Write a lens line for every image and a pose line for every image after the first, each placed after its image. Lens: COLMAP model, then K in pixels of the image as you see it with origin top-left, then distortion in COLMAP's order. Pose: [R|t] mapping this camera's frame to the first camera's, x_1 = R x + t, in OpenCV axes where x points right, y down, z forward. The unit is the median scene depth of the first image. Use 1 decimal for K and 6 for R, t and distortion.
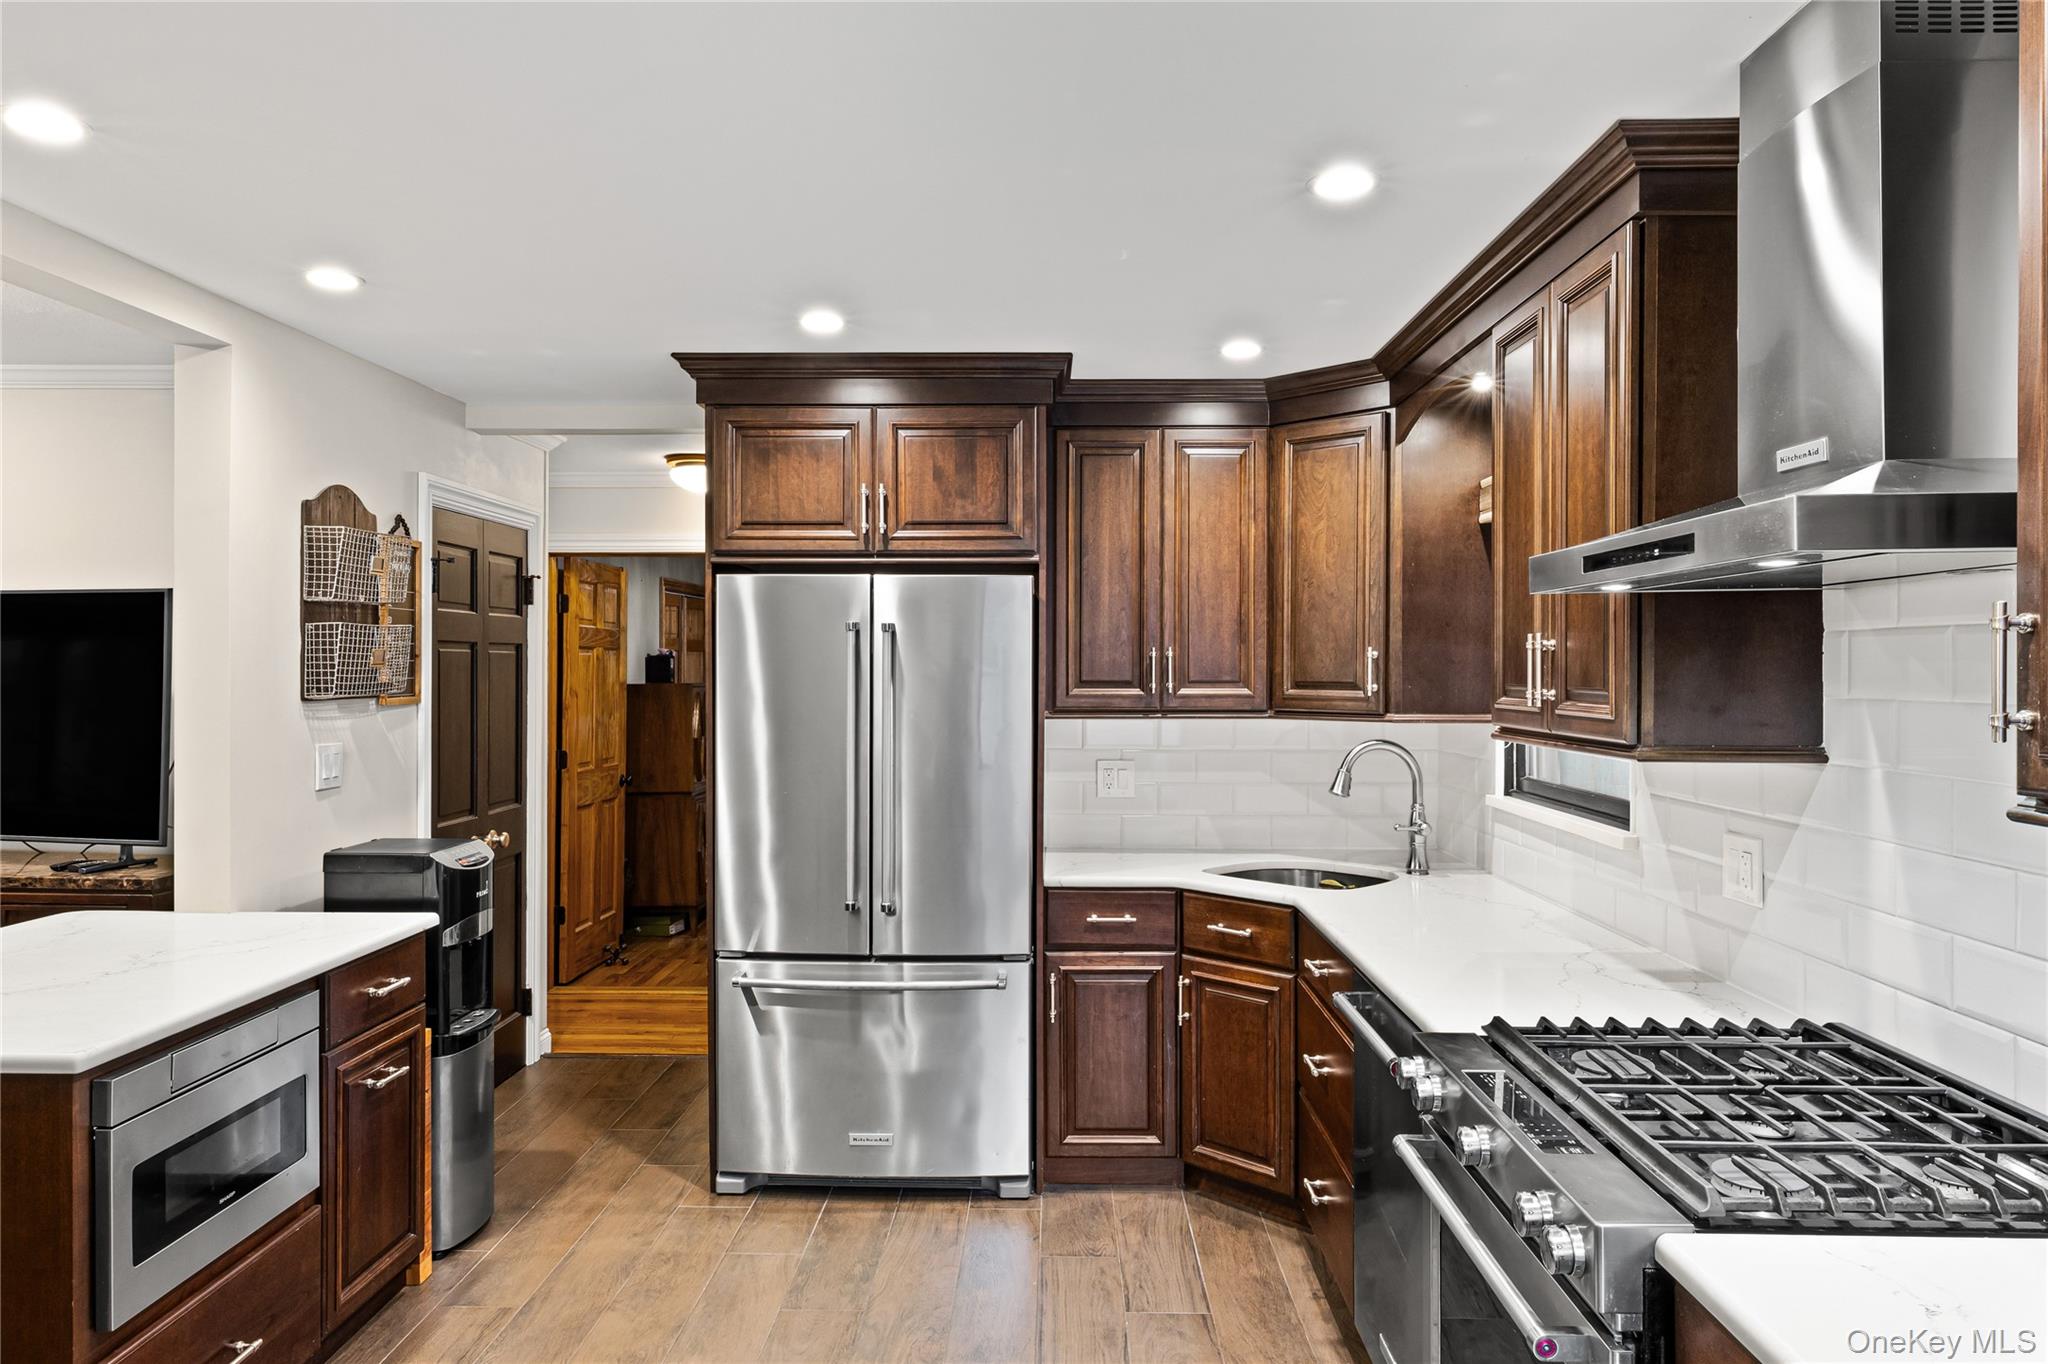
lens RADIAL K [[1340.7, 0, 1020.6], [0, 1340.7, 671.2], [0, 0, 1]] dist [0.001062, 0.004458]
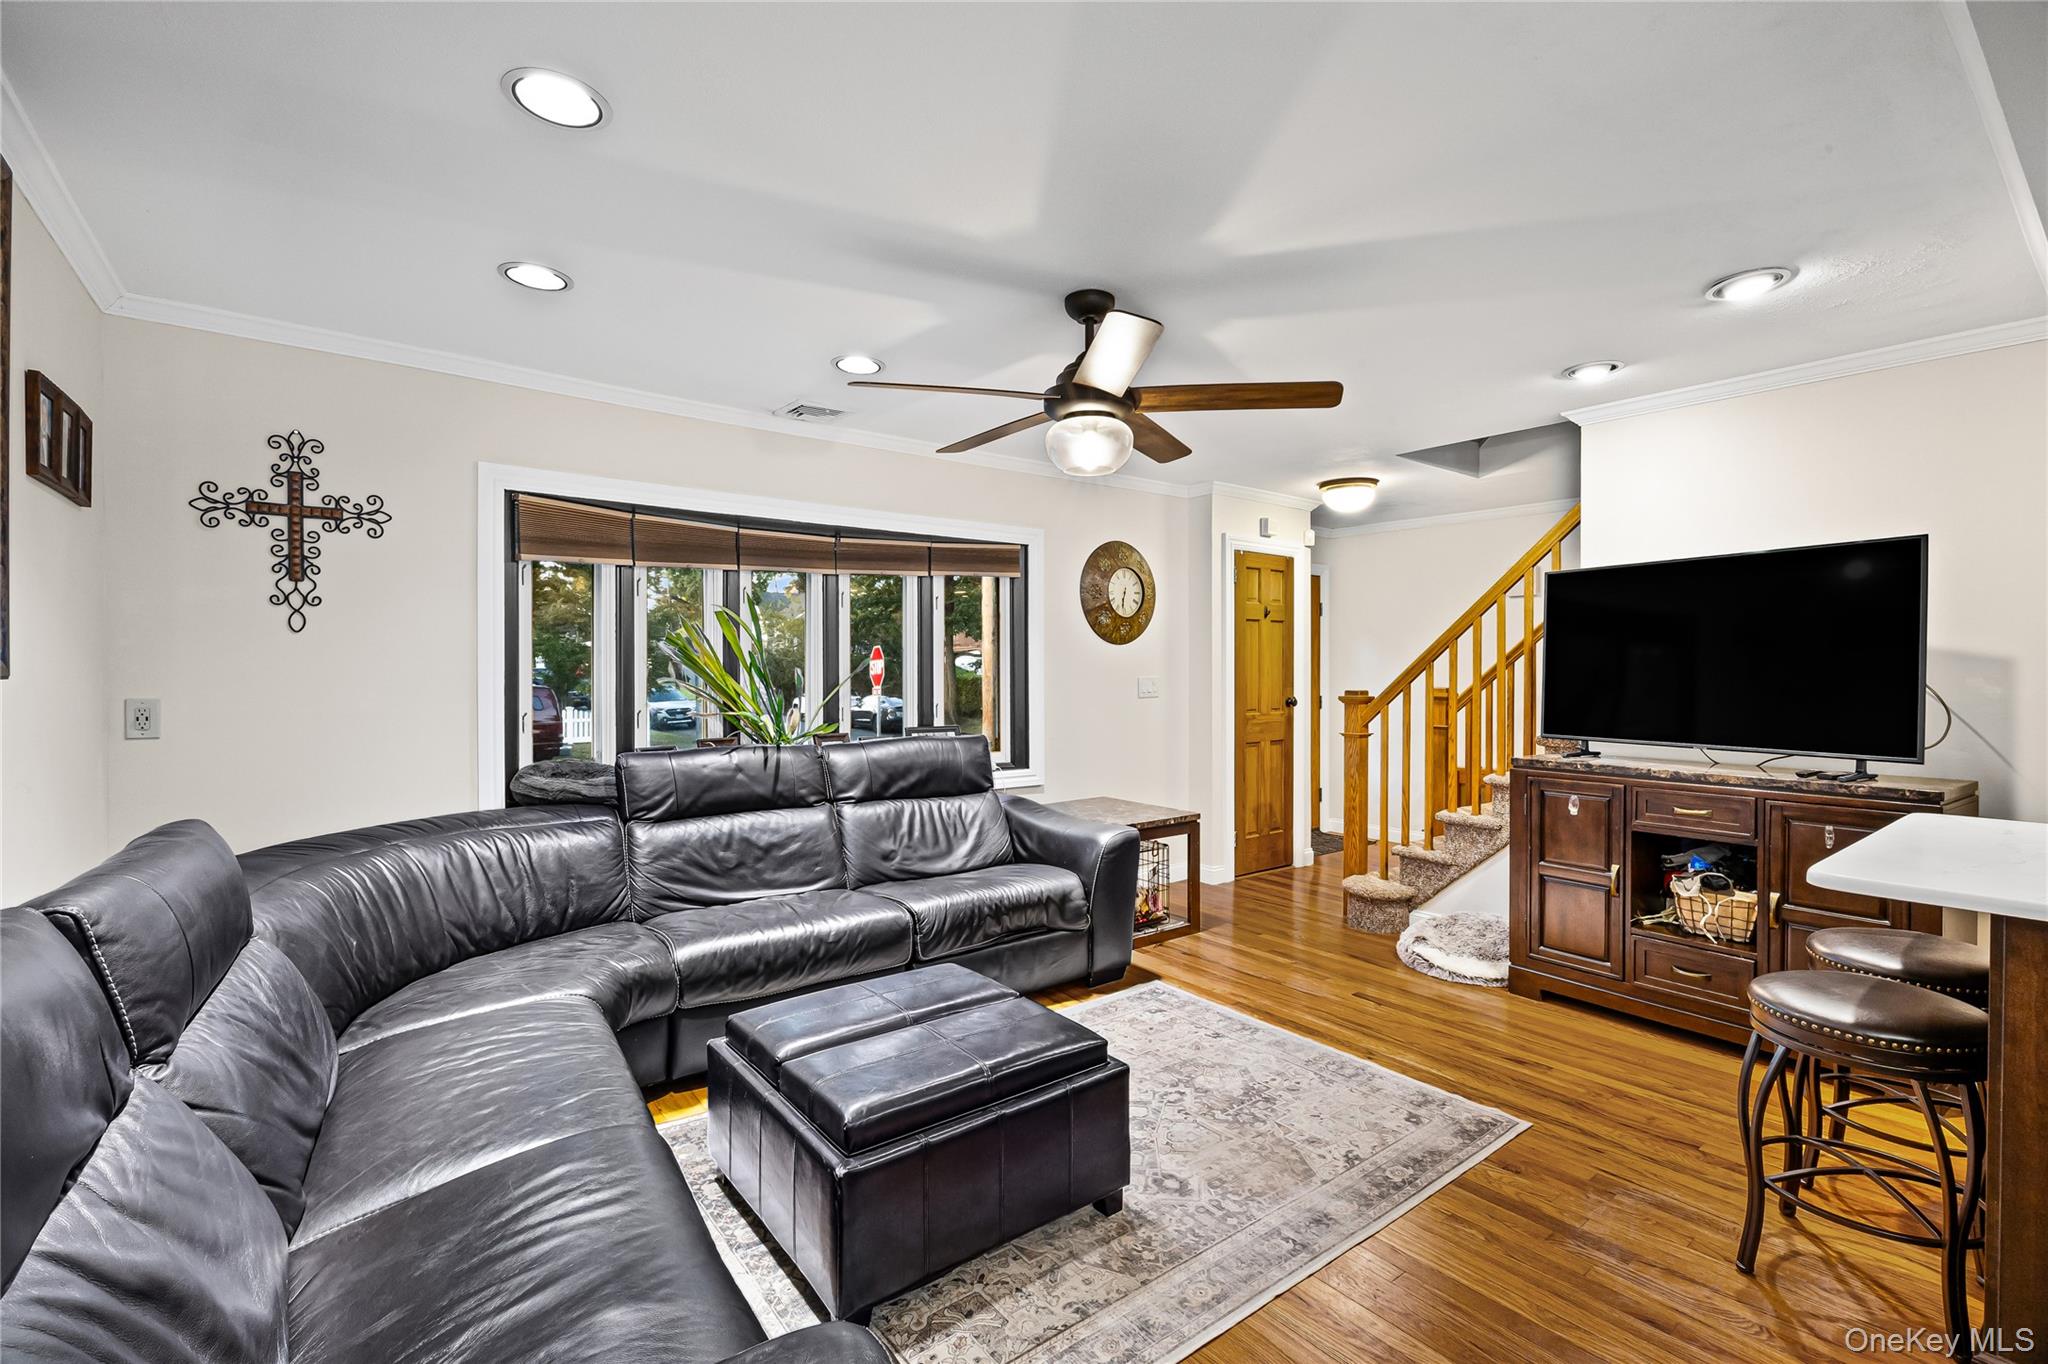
lens RADIAL K [[901.4, 0, 1027.0], [0, 901.4, 674.4], [0, 0, 1]] dist [-0.003313, -0.000334]
pose [[0.631233, -0.002266, -0.775590, -0.511106], [0.002196, 0.999997, -0.001134, 0.053909], [0.775590, -0.000987, 0.631236, -0.047278]]
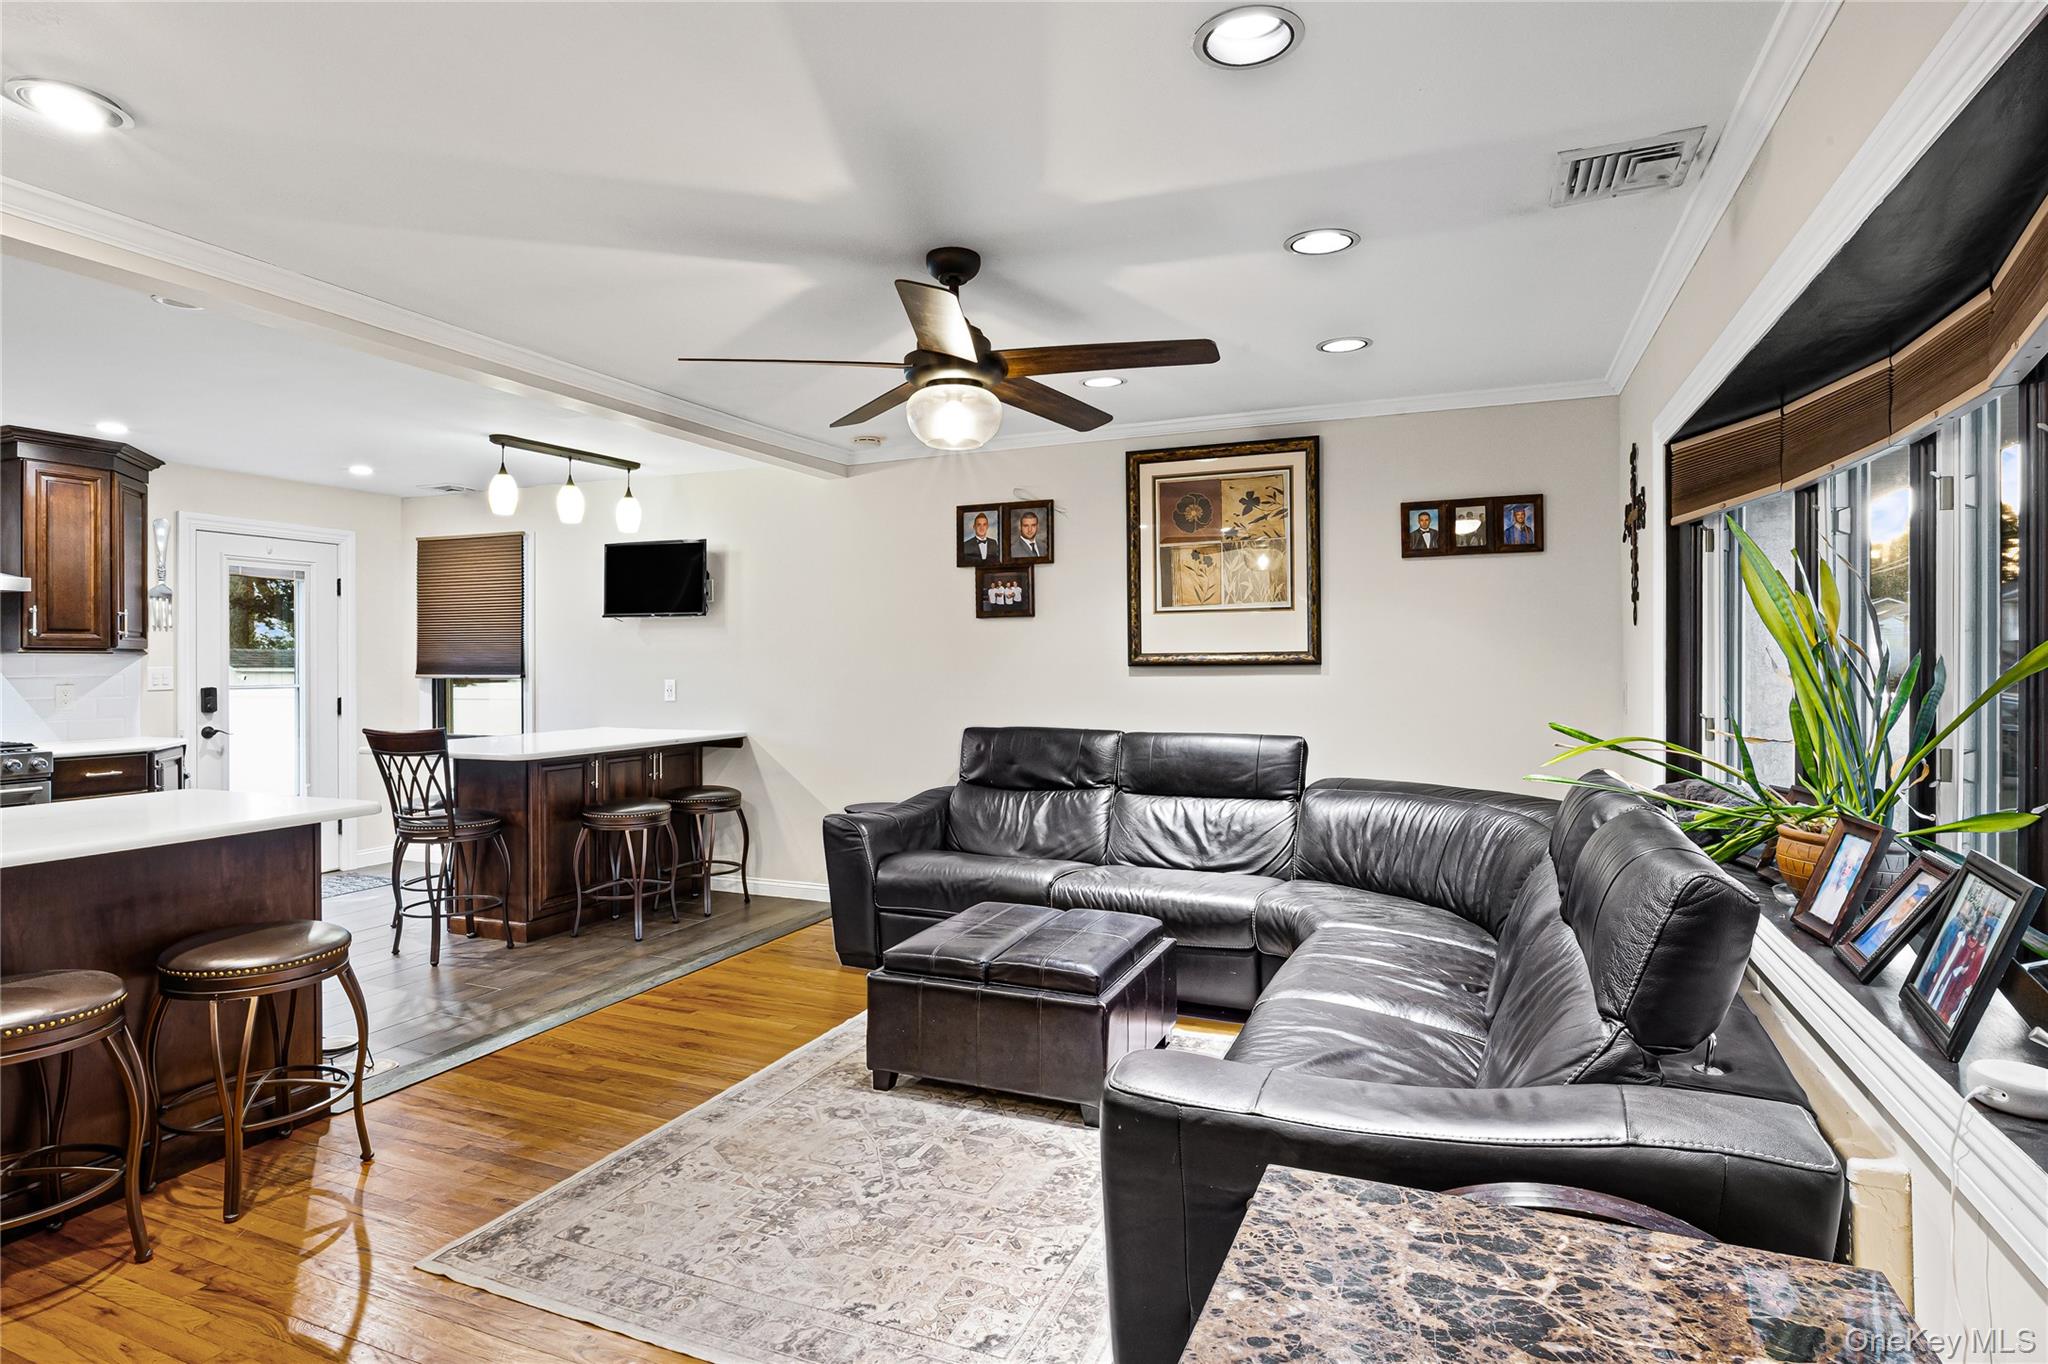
lens RADIAL K [[1032.7, 0, 1020.4], [0, 1032.7, 665.9], [0, 0, 1]] dist [0.000411, 0.000030]
pose [[-0.933506, -0.002341, 0.358554, -1.319564], [0.000766, 0.999963, 0.008524, 0.046393], [-0.358561, 0.008232, -0.933470, 1.082919]]
